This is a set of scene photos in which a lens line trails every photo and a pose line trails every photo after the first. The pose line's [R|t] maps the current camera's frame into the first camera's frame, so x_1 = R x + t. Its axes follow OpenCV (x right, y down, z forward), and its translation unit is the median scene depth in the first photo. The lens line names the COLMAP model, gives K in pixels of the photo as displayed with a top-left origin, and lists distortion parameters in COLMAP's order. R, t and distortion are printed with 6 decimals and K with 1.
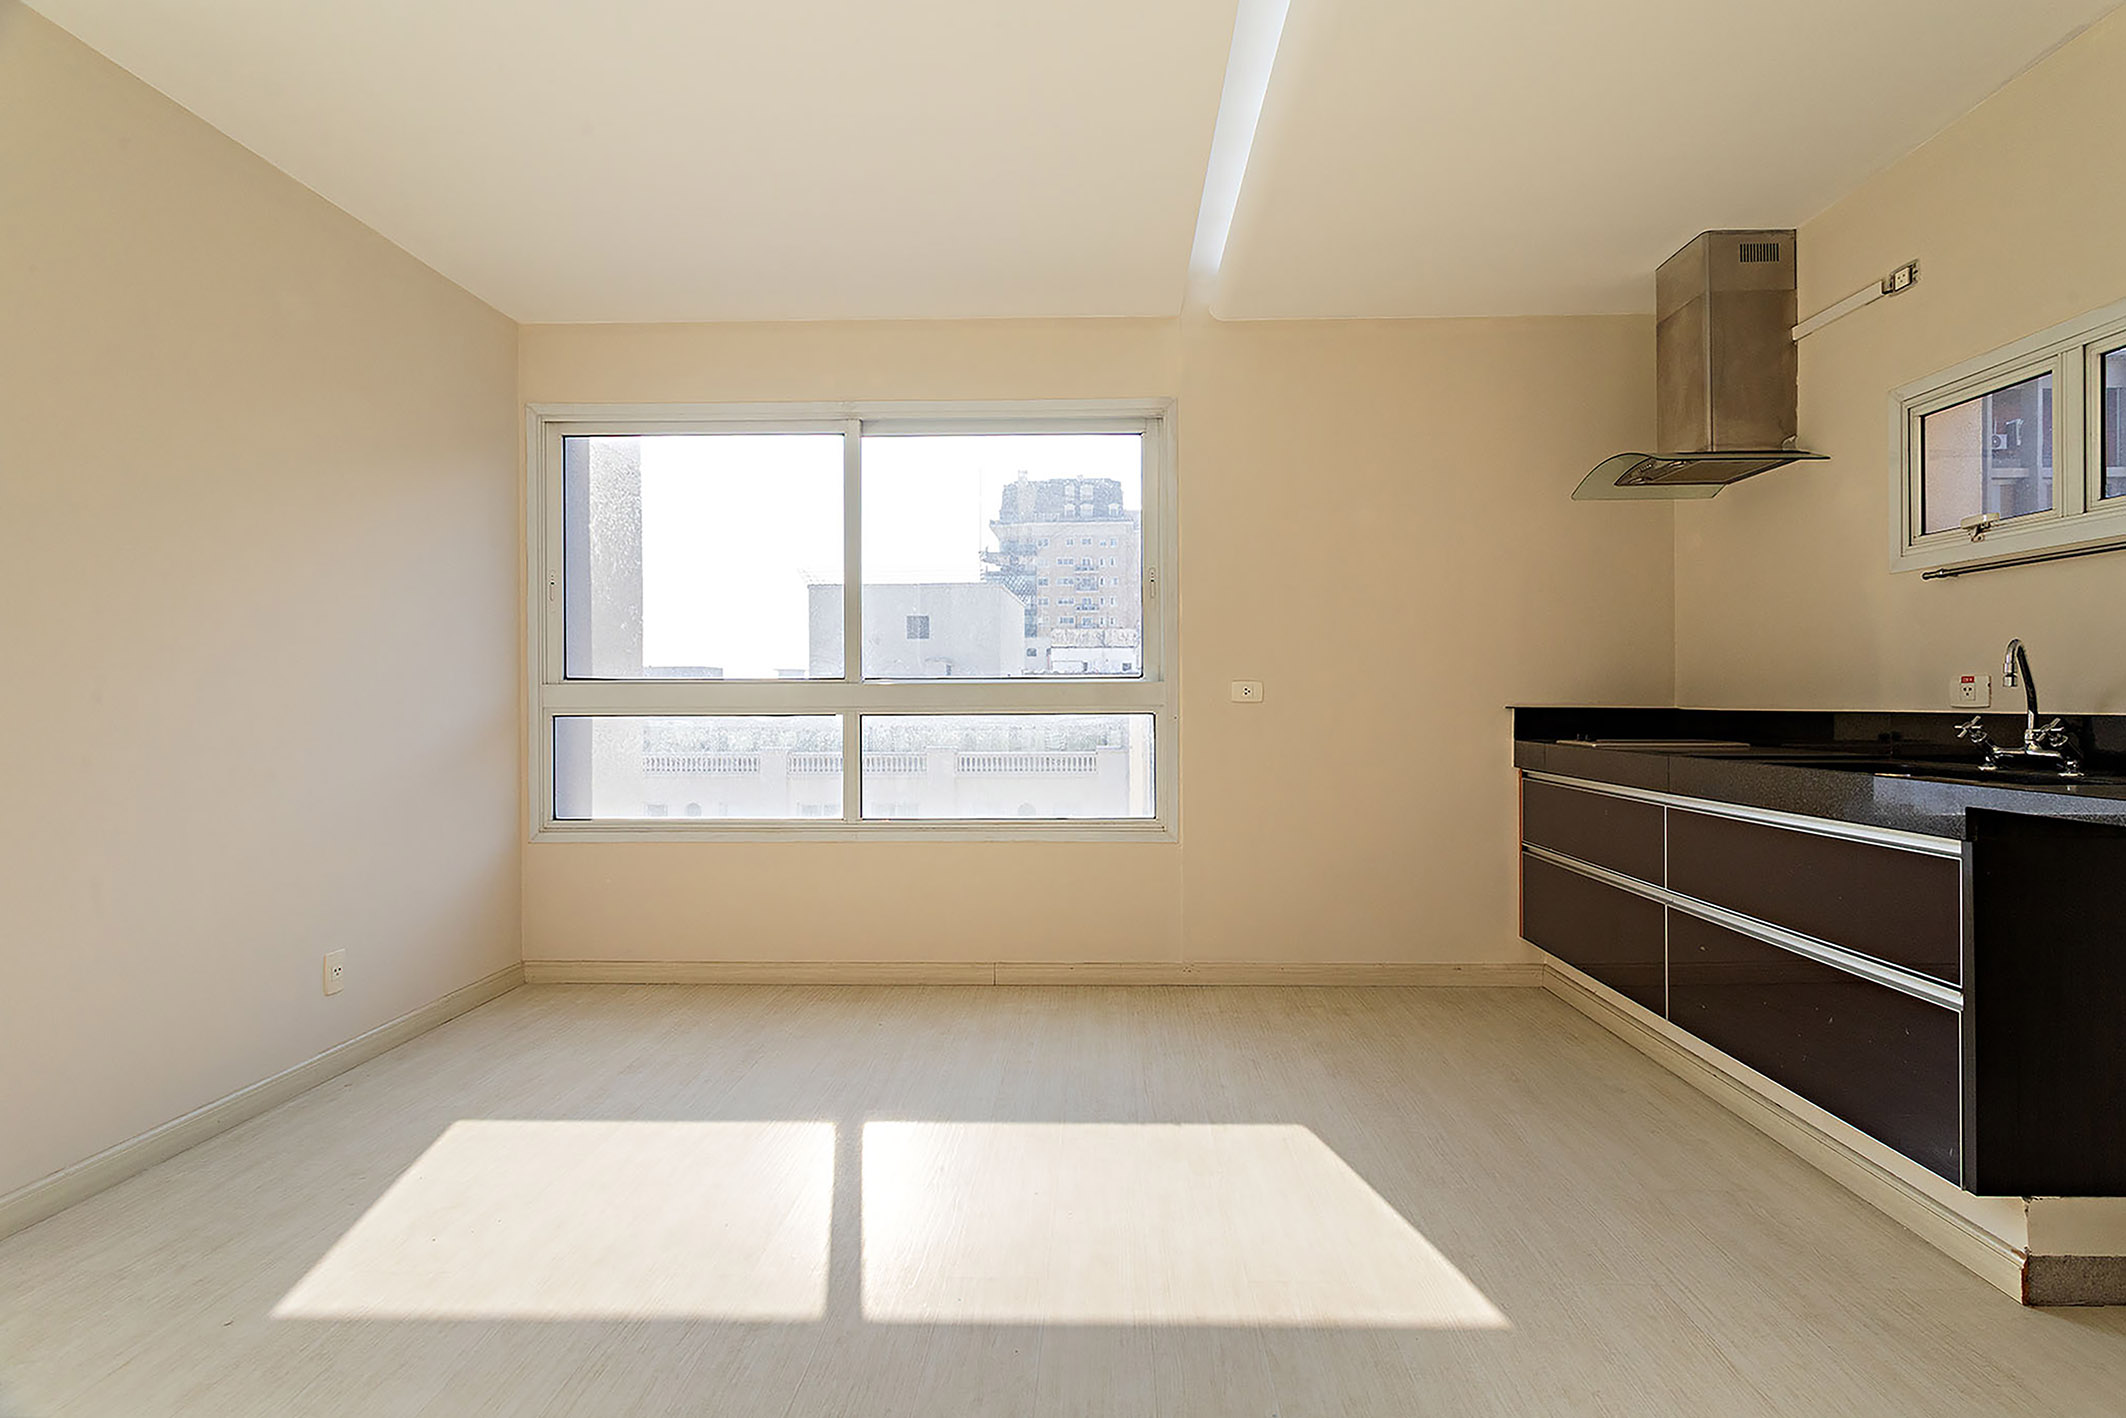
lens RADIAL K [[1060.5, 0, 1079.8], [0, 1060.5, 704.7], [0, 0, 1]] dist [-0.002384, 0.000001]
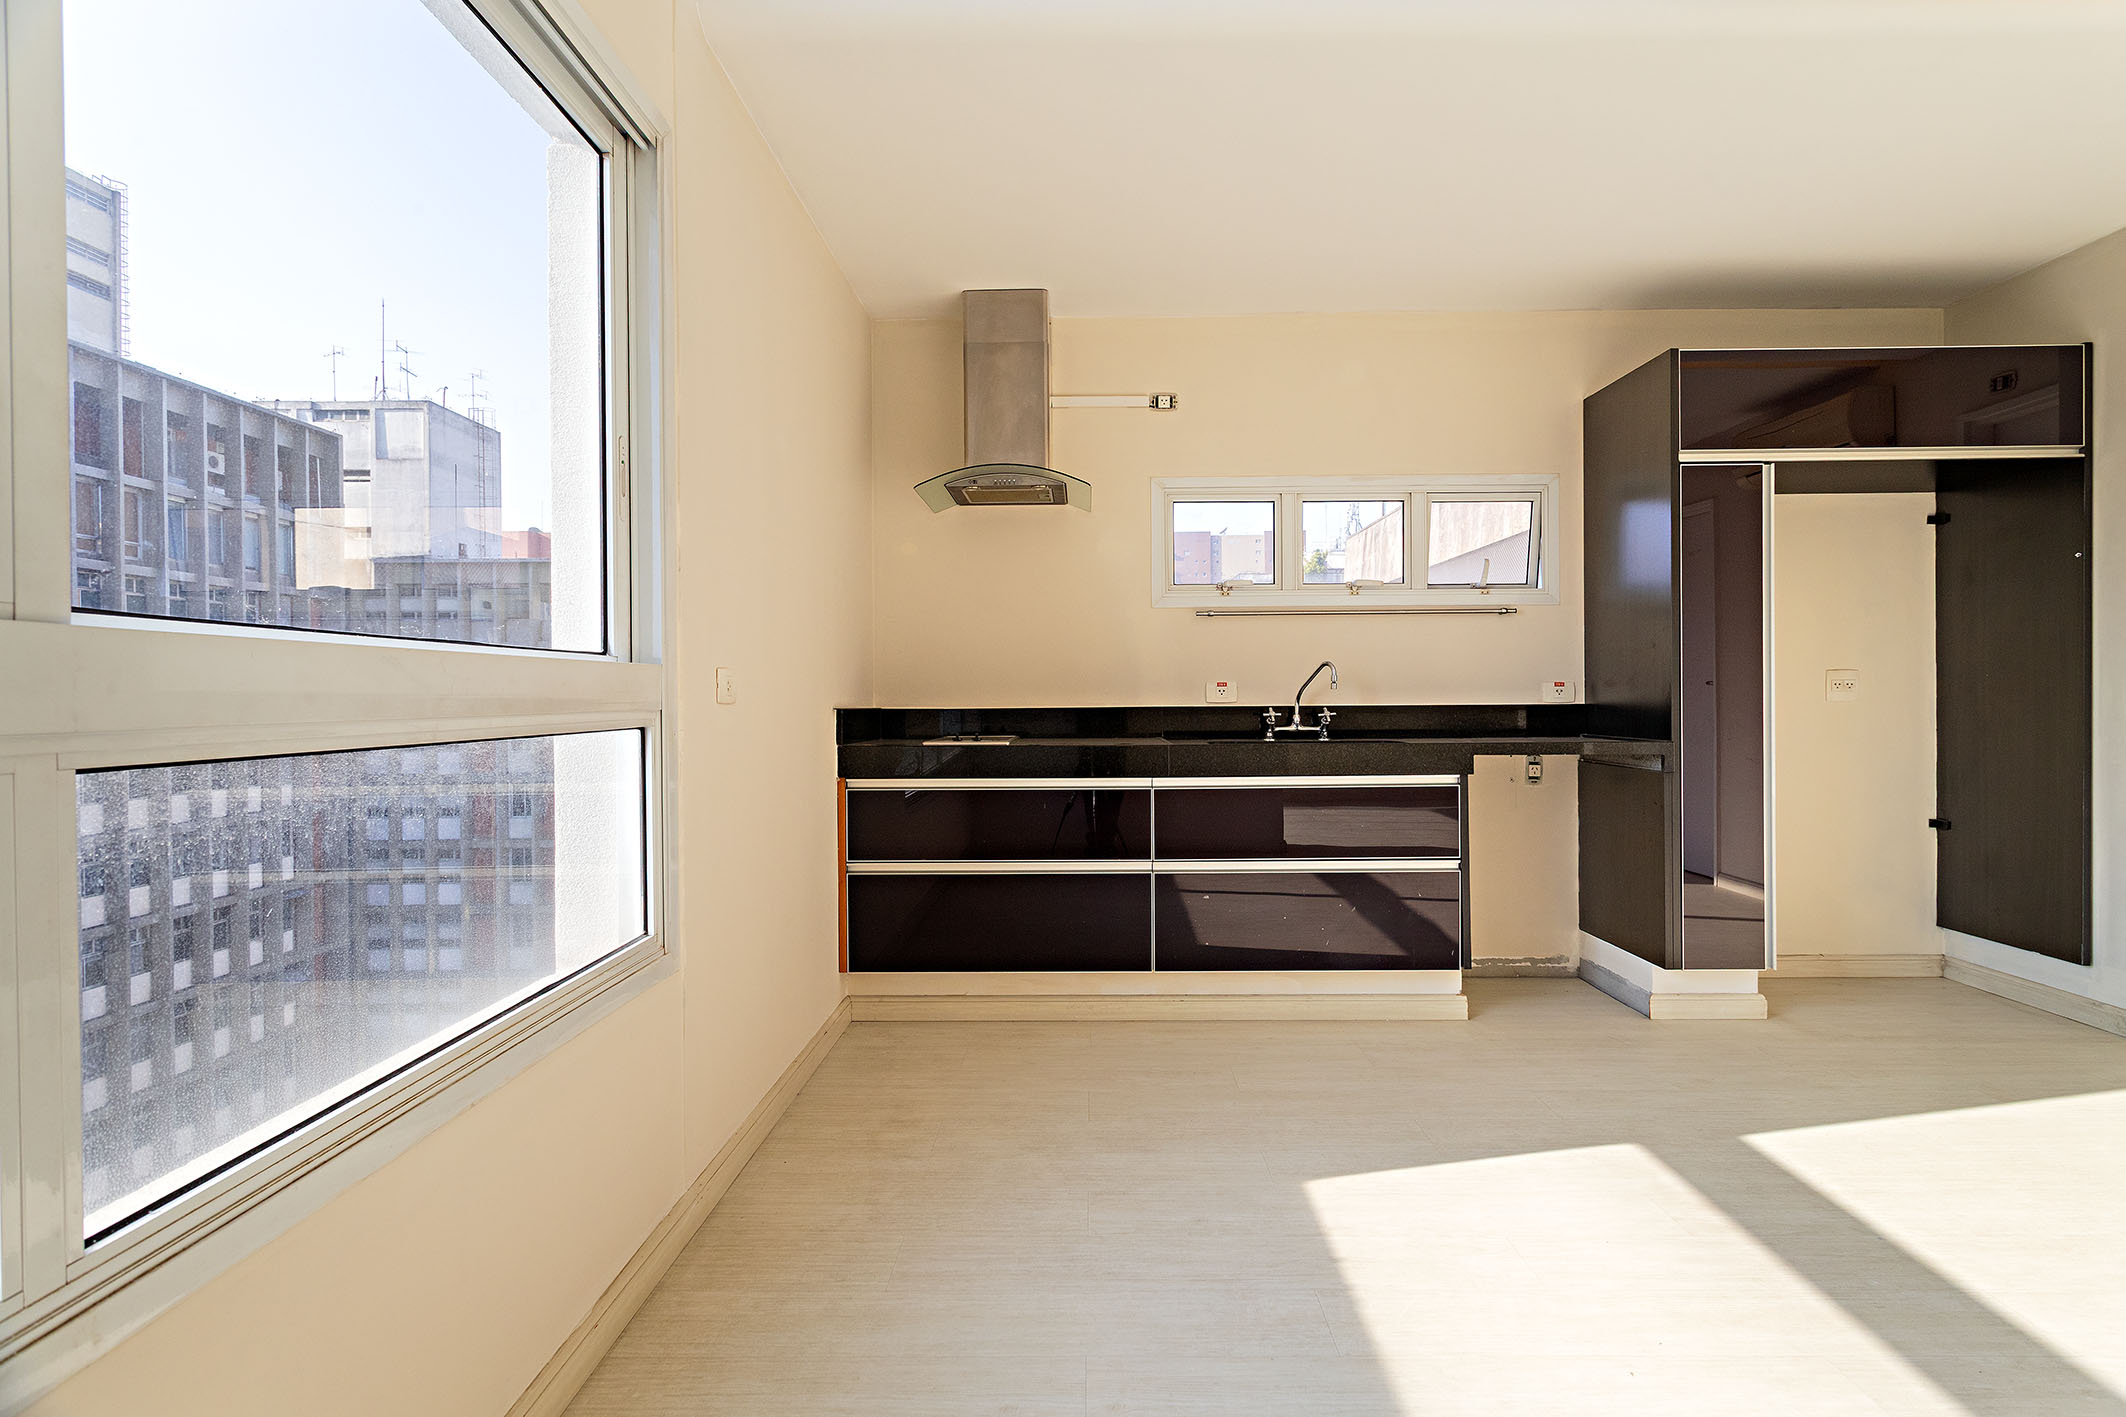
lens RADIAL K [[1028.2, 0, 1070.7], [0, 1028.2, 703.5], [0, 0, 1]] dist [-0.015390, -0.000052]
pose [[-0.016160, -0.002471, 0.999866, -0.442285], [0.010680, 0.999939, 0.002644, -0.001689], [-0.999812, 0.010721, -0.016133, 0.848282]]
